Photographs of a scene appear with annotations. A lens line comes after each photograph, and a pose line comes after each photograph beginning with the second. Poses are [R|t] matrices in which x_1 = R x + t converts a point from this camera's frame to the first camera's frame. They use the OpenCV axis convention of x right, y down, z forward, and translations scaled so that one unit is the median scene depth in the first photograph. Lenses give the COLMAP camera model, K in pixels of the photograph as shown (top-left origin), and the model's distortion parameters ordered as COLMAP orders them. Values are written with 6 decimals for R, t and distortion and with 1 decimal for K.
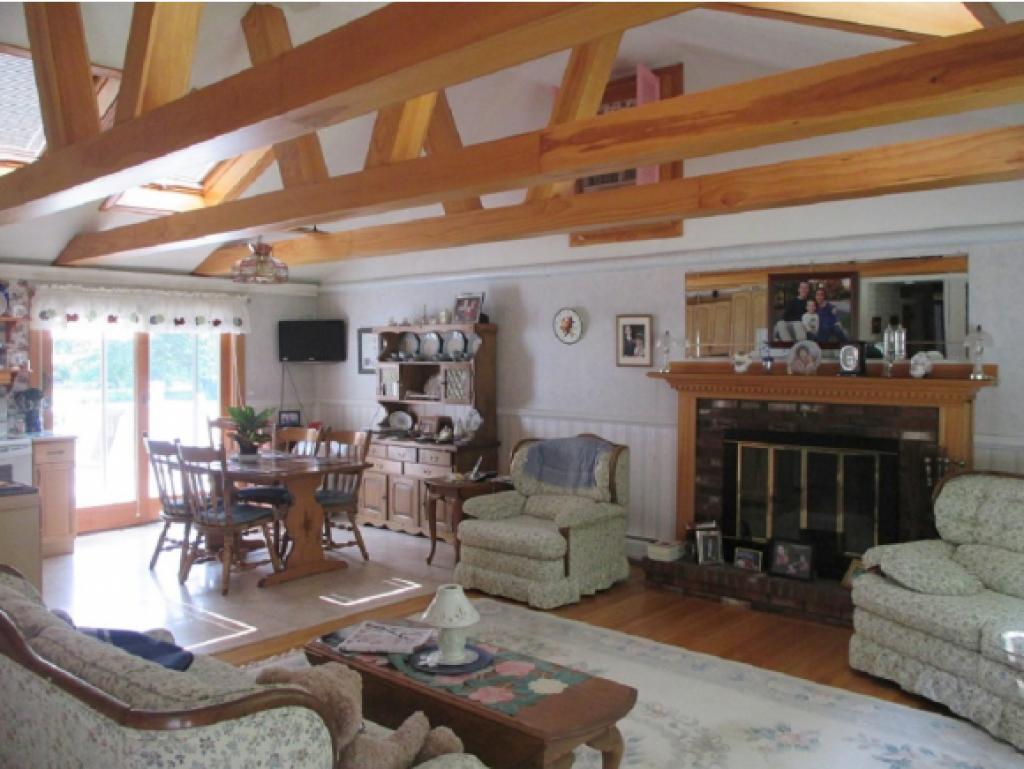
lens RADIAL K [[854.7, 0, 518.0], [0, 854.7, 353.5], [0, 0, 1]] dist [-0.029877, 0.001272]
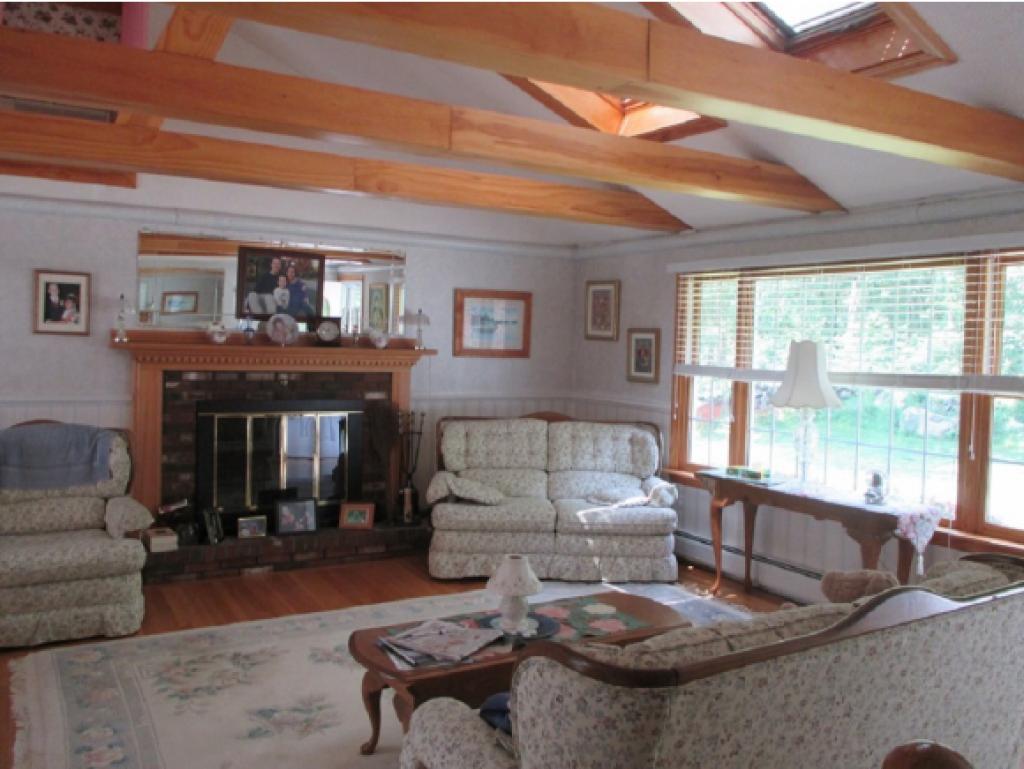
lens RADIAL K [[854.7, 0, 518.0], [0, 854.7, 353.5], [0, 0, 1]] dist [-0.029877, 0.001272]
pose [[0.306141, -0.007655, 0.951955, -0.585996], [-0.031399, 0.999342, 0.018133, 0.006023], [-0.951468, -0.035442, 0.305699, 0.386477]]
